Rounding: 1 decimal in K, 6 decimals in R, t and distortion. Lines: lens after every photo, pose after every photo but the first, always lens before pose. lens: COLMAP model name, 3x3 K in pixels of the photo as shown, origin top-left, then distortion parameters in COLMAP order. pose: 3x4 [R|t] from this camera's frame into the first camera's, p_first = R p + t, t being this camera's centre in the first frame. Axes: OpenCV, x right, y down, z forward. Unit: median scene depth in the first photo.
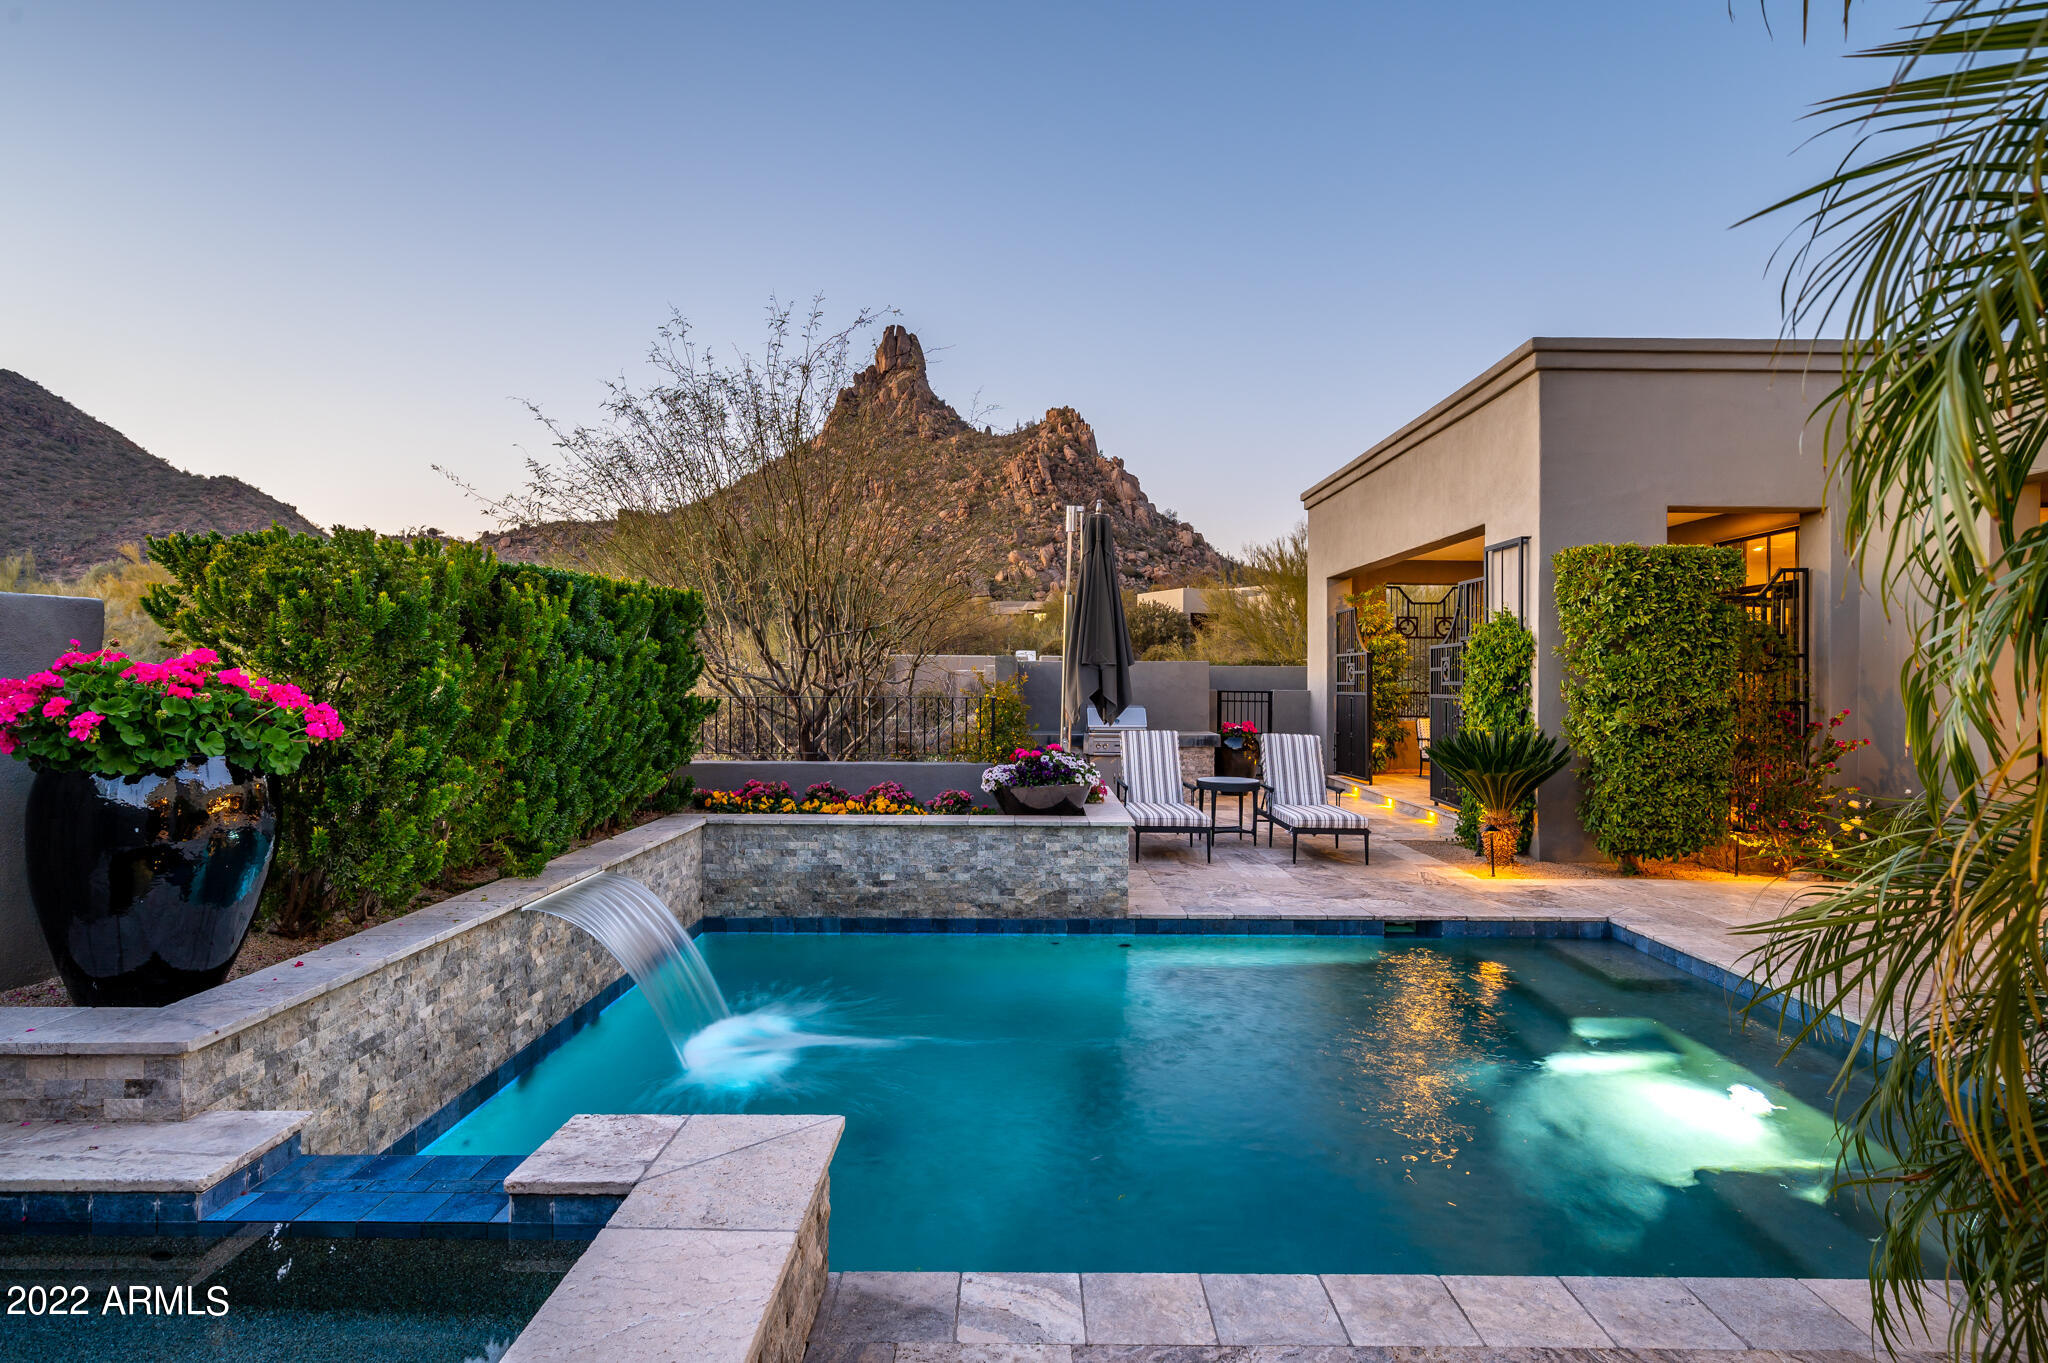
lens RADIAL K [[1112.3, 0, 1021.7], [0, 1112.3, 681.5], [0, 0, 1]] dist [-0.001176, 0.000084]
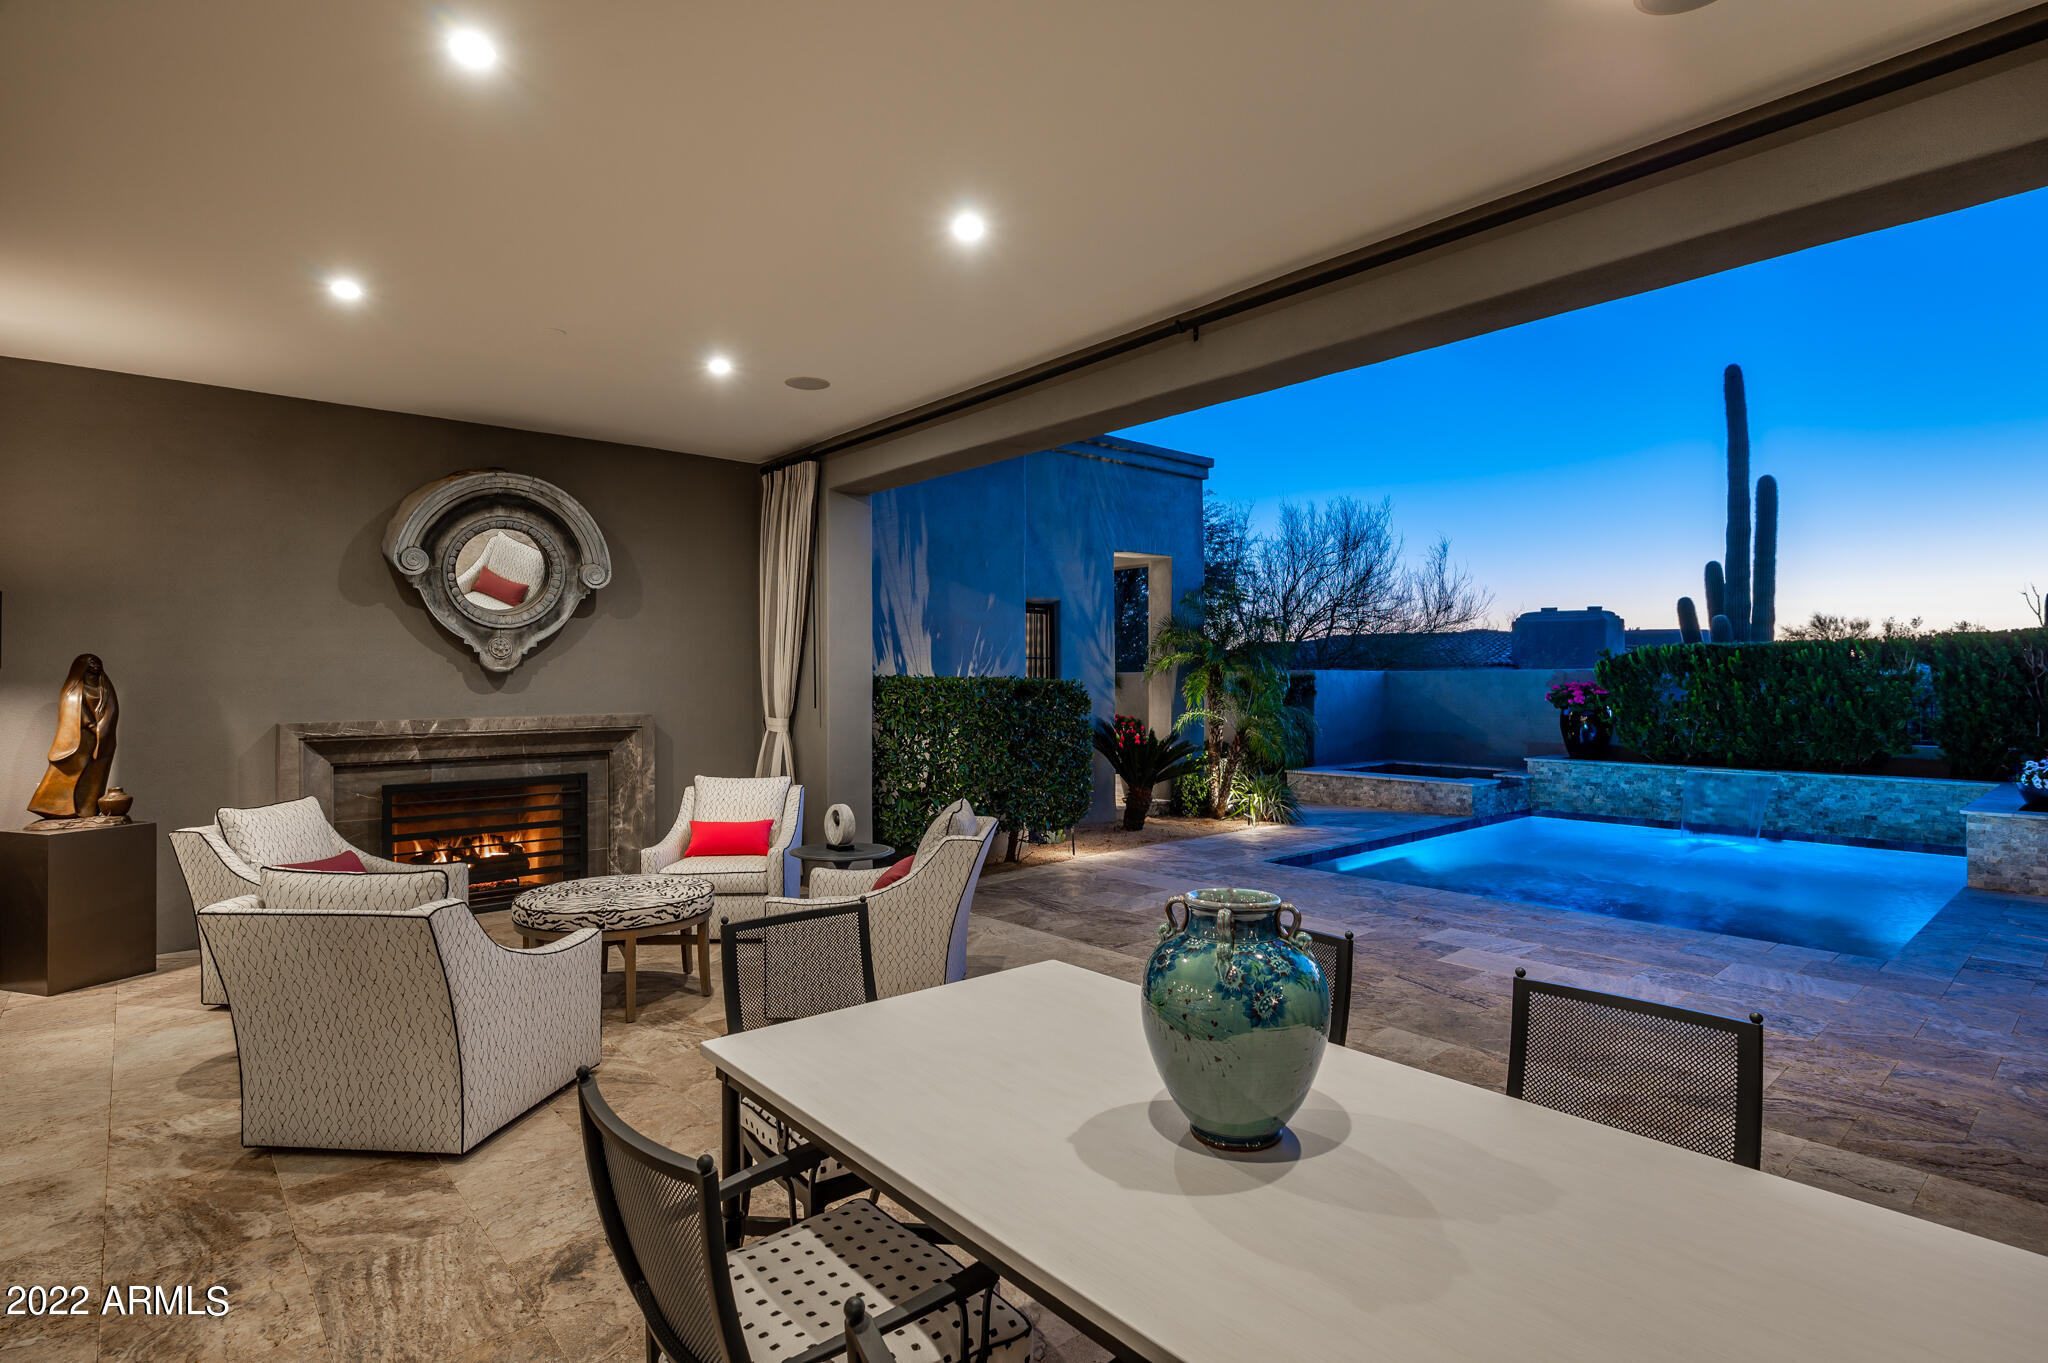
lens RADIAL K [[1018.0, 0, 1019.2], [0, 1018.0, 681.4], [0, 0, 1]] dist [0.001568, 0.000228]
pose [[-0.751414, 0.000512, -0.659831, 1.532748], [0.001250, 0.999999, -0.000647, -0.013455], [0.659830, -0.001311, -0.751414, 1.108360]]
